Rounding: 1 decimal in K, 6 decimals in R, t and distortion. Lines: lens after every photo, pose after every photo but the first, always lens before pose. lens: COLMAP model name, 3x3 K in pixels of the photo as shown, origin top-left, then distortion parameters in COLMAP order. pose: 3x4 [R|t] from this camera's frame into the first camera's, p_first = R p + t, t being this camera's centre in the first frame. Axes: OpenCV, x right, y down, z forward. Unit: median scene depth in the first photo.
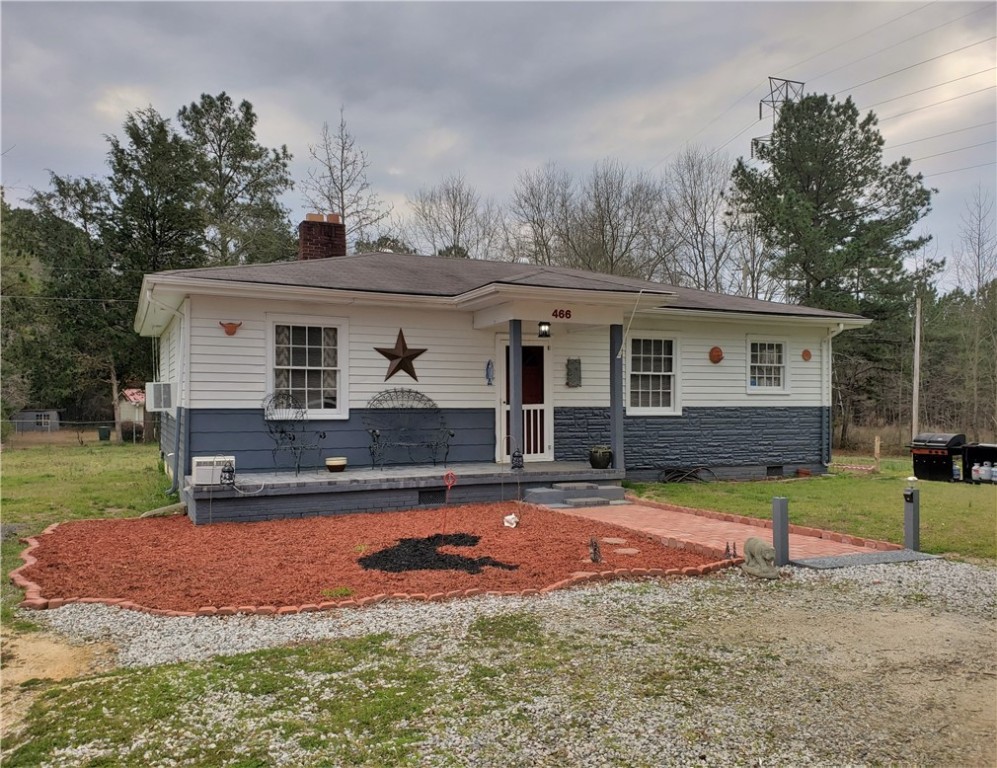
lens RADIAL K [[809.6, 0, 498.5], [0, 809.6, 384.0], [0, 0, 1]] dist [0.039078, -0.010756]
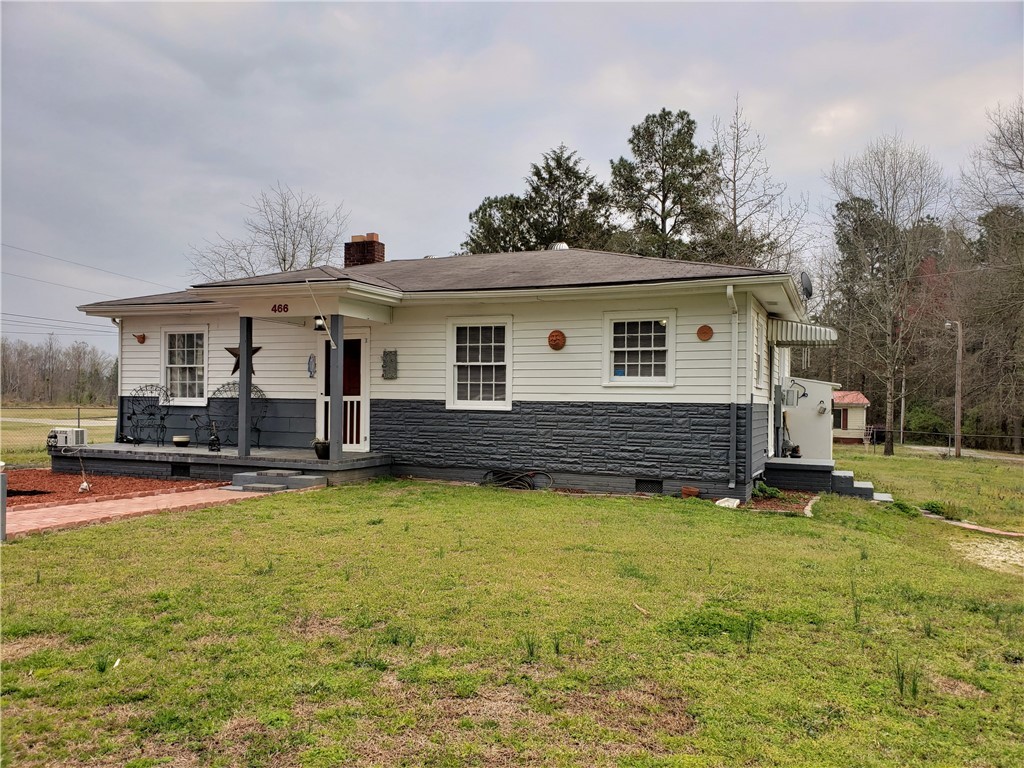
lens RADIAL K [[819.6, 0, 521.6], [0, 819.6, 397.8], [0, 0, 1]] dist [0.120576, -0.201322]
pose [[0.677953, 0.009442, -0.735044, 0.962816], [0.005777, 0.999818, 0.018171, 0.009364], [0.735082, -0.016566, 0.677776, 0.440207]]
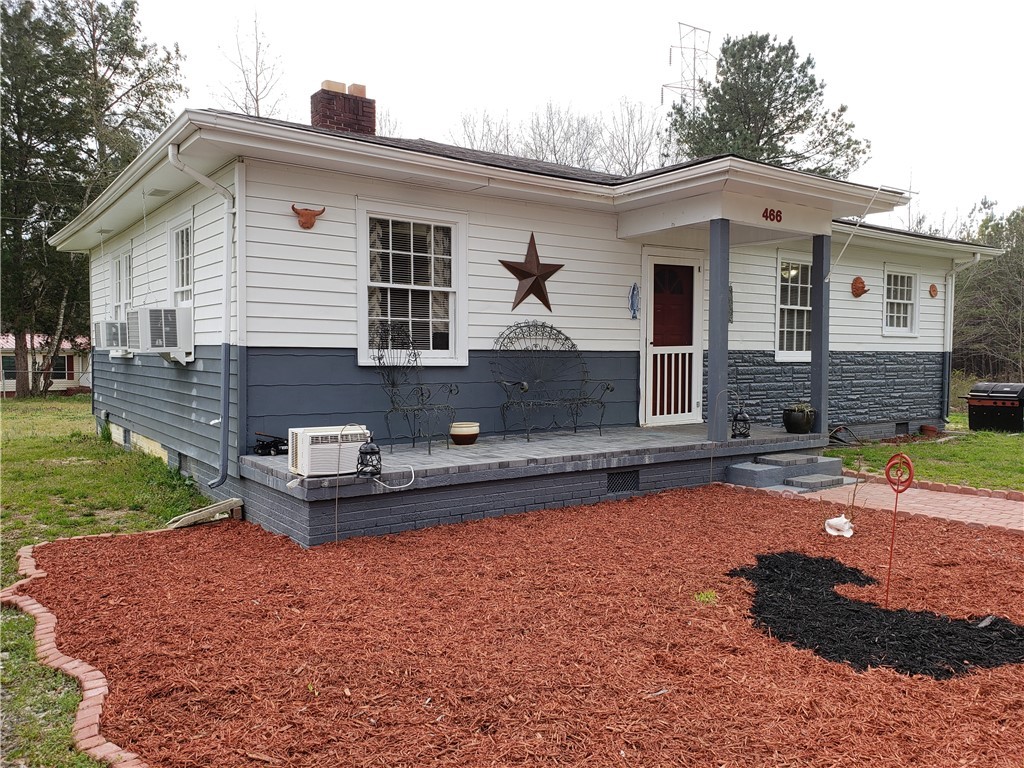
lens RADIAL K [[795.0, 0, 512.0], [0, 795.0, 384.0], [0, 0, 1]] dist [0.027750, 0.004479]
pose [[0.982588, -0.003547, 0.185764, -0.241922], [-0.007949, 0.998100, 0.061102, 0.016096], [-0.185627, -0.061515, 0.980693, 0.309143]]
